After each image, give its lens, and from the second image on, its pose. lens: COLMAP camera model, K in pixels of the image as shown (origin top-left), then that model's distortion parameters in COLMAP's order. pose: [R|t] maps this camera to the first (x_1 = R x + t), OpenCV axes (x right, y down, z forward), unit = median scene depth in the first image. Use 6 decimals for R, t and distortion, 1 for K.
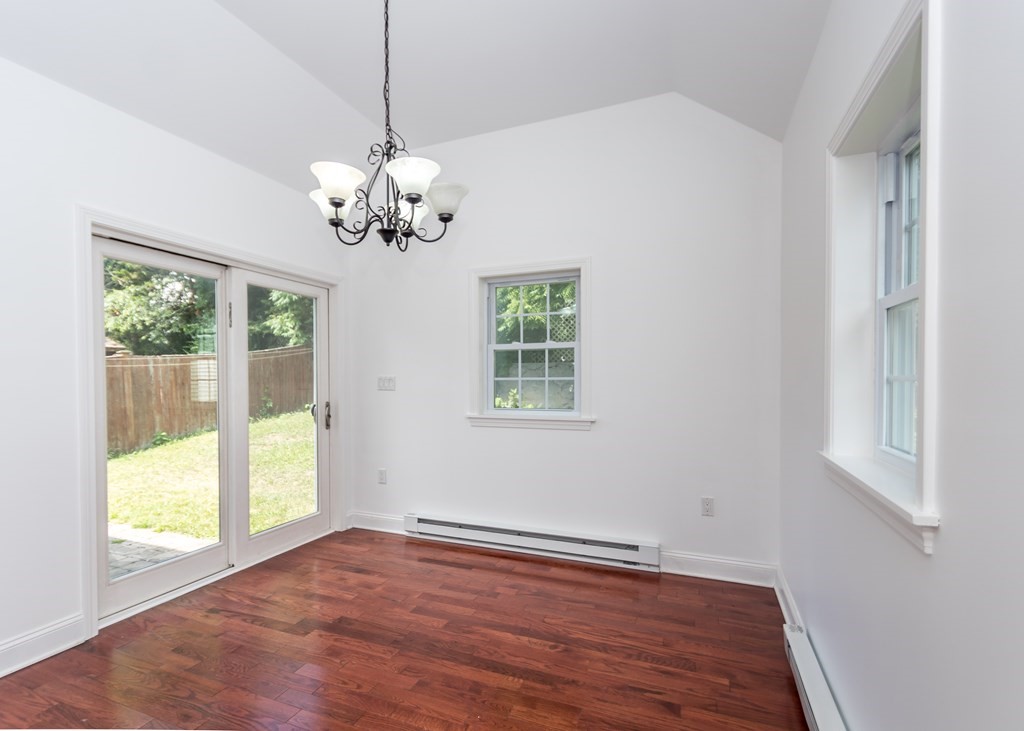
lens RADIAL K [[492.7, 0, 507.7], [0, 492.7, 388.3], [0, 0, 1]] dist [0.005012, 0.000051]
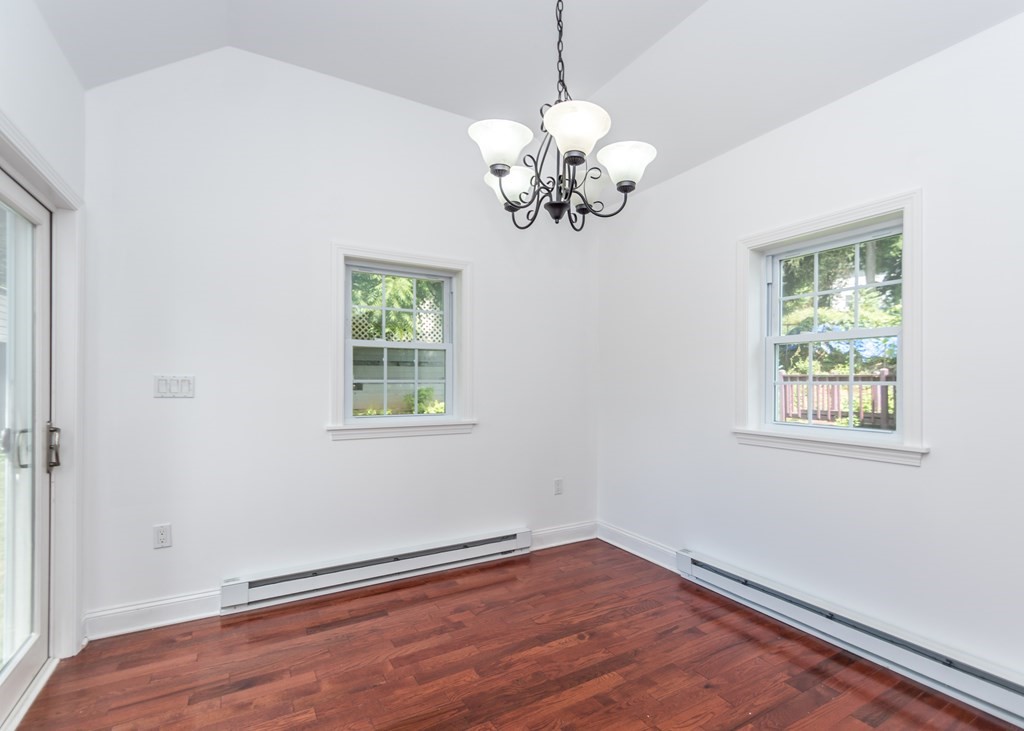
lens RADIAL K [[462.1, 0, 538.7], [0, 462.1, 385.5], [0, 0, 1]] dist [0.001937, -0.000376]
pose [[0.612183, -0.000296, 0.790716, -0.524402], [0.009393, 0.999932, -0.006898, -0.004140], [-0.790660, 0.011650, 0.612144, 0.327510]]
